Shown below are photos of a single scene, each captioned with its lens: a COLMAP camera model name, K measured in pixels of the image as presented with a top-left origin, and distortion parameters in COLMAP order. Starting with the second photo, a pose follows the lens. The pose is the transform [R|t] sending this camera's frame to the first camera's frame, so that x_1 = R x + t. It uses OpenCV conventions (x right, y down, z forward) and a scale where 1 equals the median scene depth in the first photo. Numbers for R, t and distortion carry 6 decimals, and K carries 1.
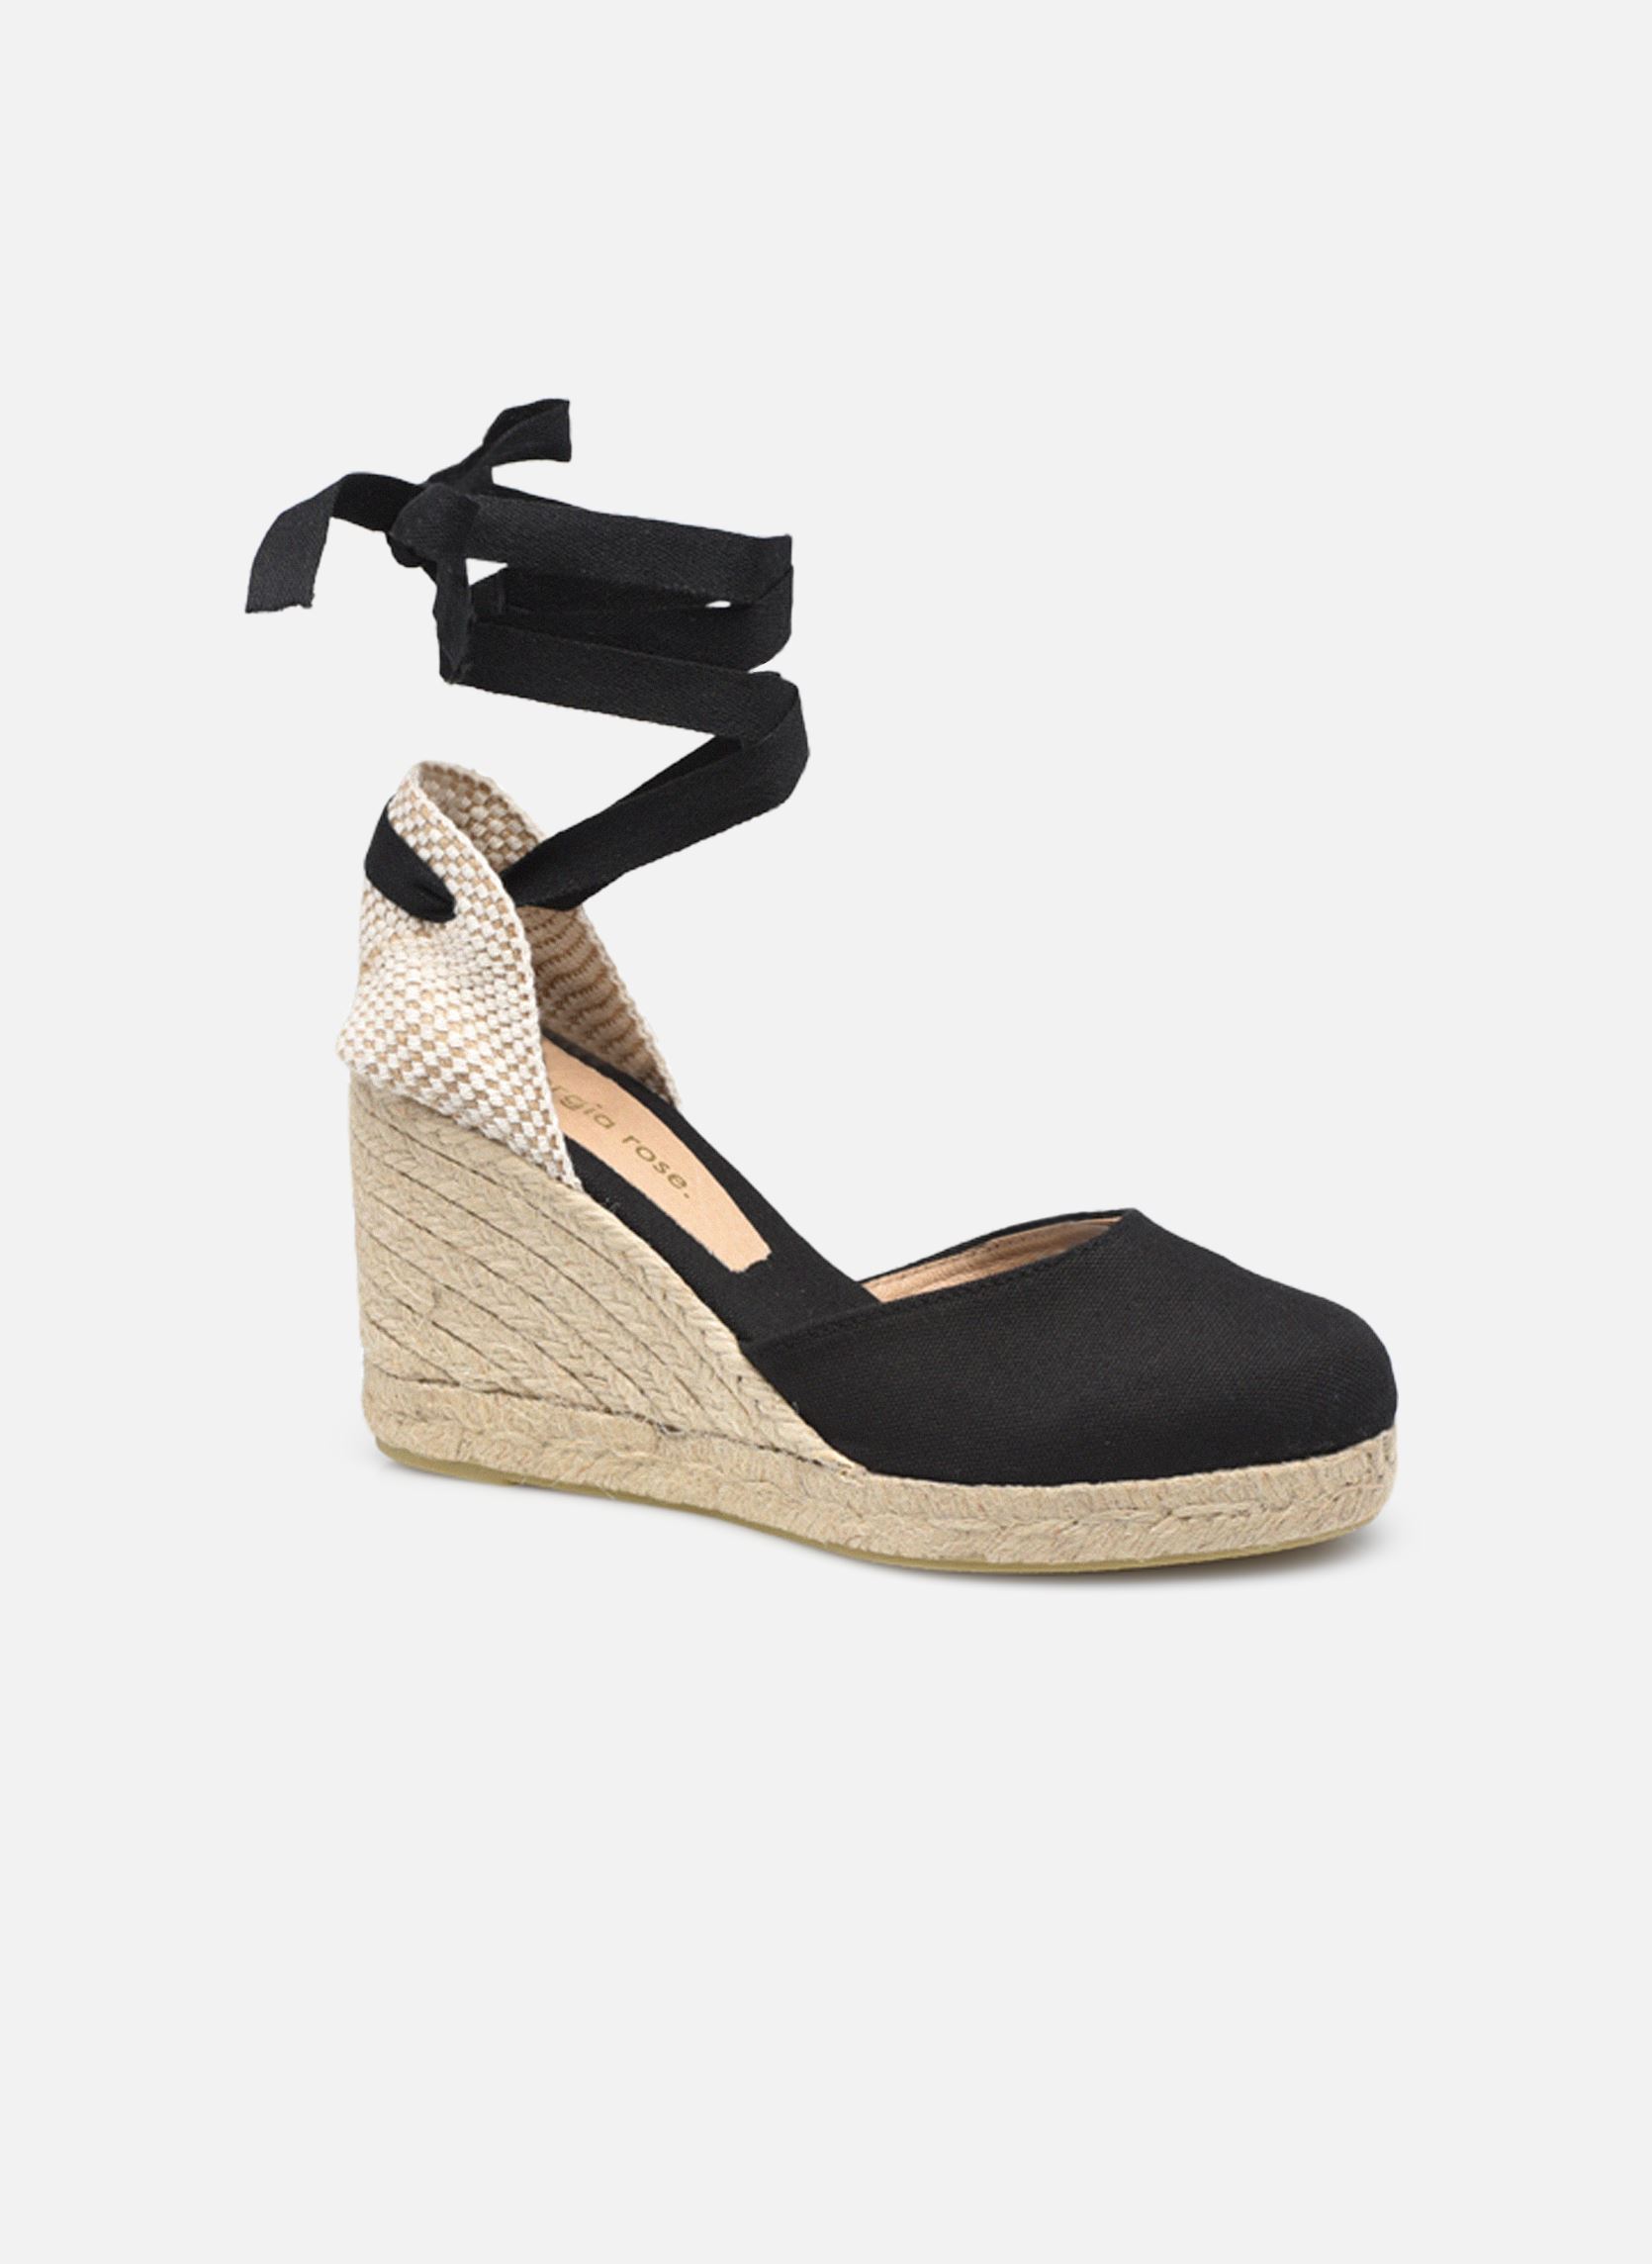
lens RADIAL K [[7527.6, 0, 823.5], [0, 7527.6, 1125.5], [0, 0, 1]] dist [1.152689, 0.000000]
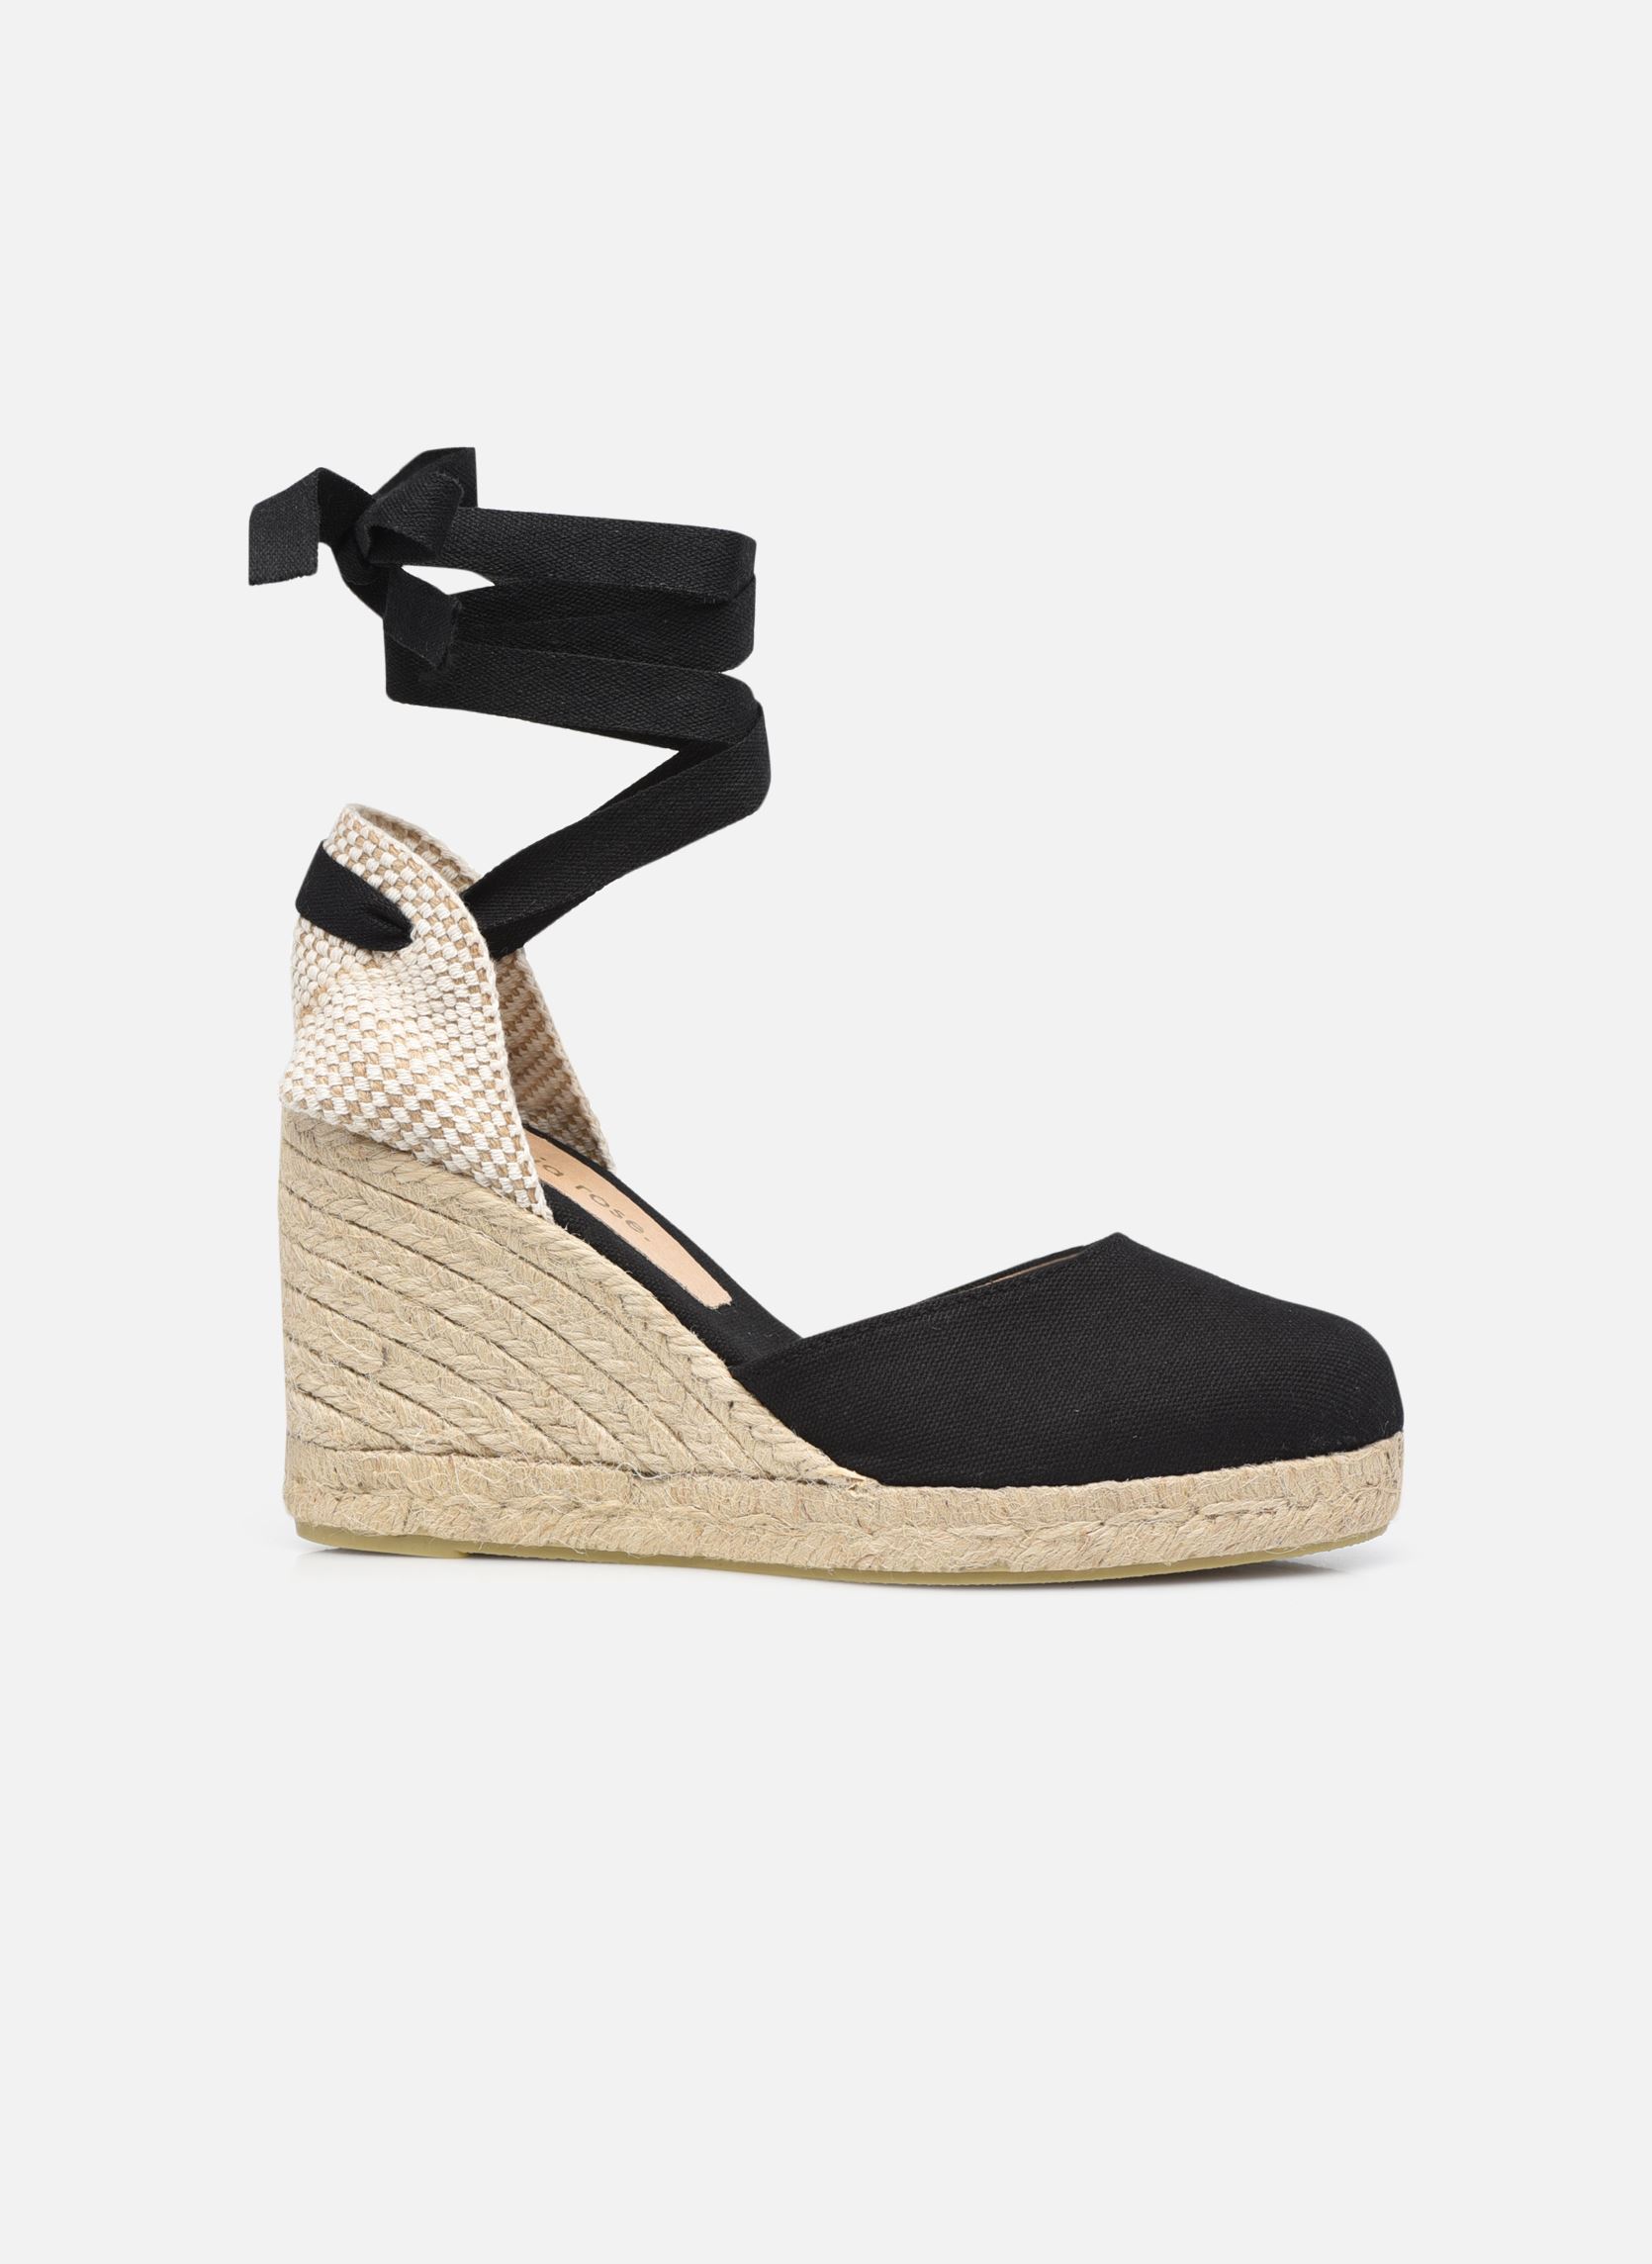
lens RADIAL K [[7527.6, 0, 829.2], [0, 7527.6, 1138.4], [0, 0, 1]] dist [1.152689, 0.000000]
pose [[0.981622, -0.011818, 0.190469, -0.180400], [0.045965, 0.983338, -0.175879, 0.168857], [-0.185217, 0.181401, 0.965810, 0.064816]]
